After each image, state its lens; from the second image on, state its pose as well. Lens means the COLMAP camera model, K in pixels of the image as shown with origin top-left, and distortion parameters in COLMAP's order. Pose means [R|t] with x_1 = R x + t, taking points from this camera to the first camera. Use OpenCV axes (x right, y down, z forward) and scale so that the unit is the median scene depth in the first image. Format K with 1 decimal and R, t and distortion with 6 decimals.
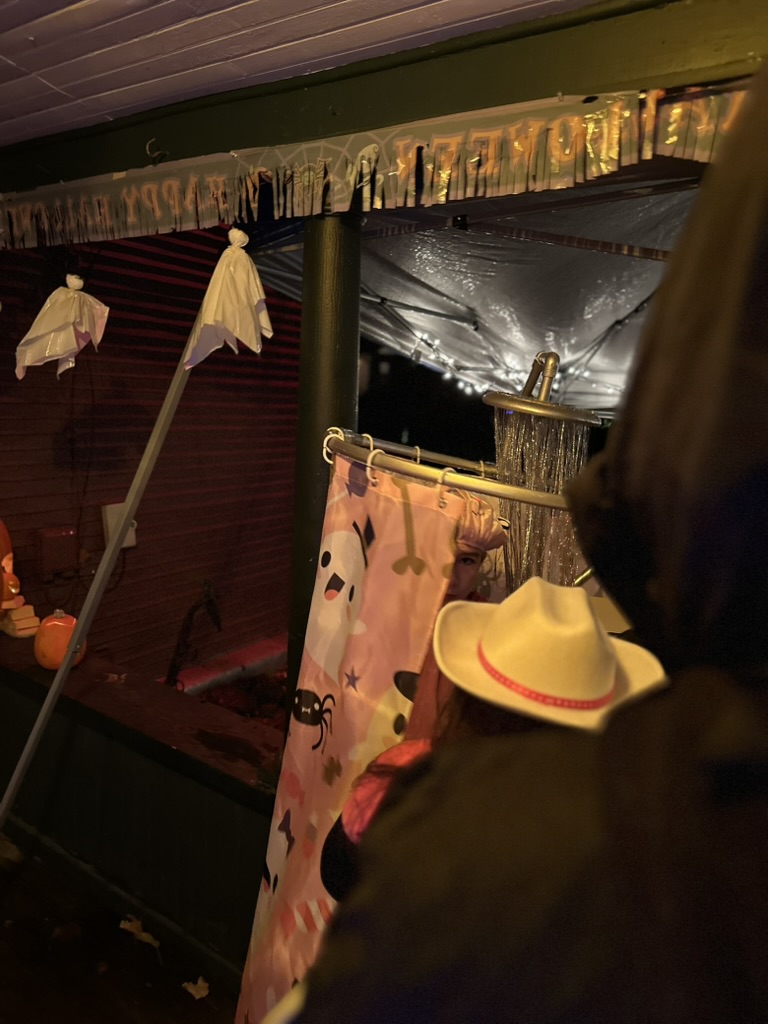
lens RADIAL K [[722.6, 0, 389.3], [0, 722.6, 529.5], [0, 0, 1]] dist [0.037160, -0.041668]
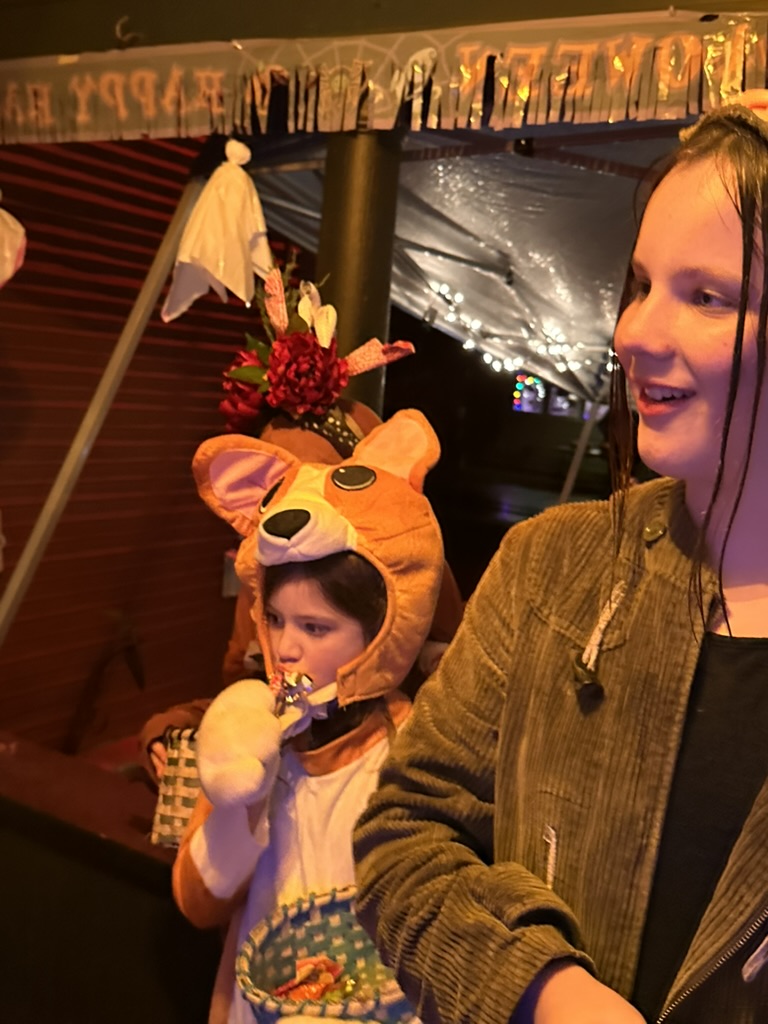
lens RADIAL K [[1111.1, 0, 367.0], [0, 1111.1, 528.2], [0, 0, 1]] dist [0.165899, -0.342769]
pose [[0.998602, 0.035522, 0.039133, -0.113945], [-0.033596, 0.998243, -0.048814, 0.054715], [-0.040798, 0.047431, 0.998041, -0.197684]]
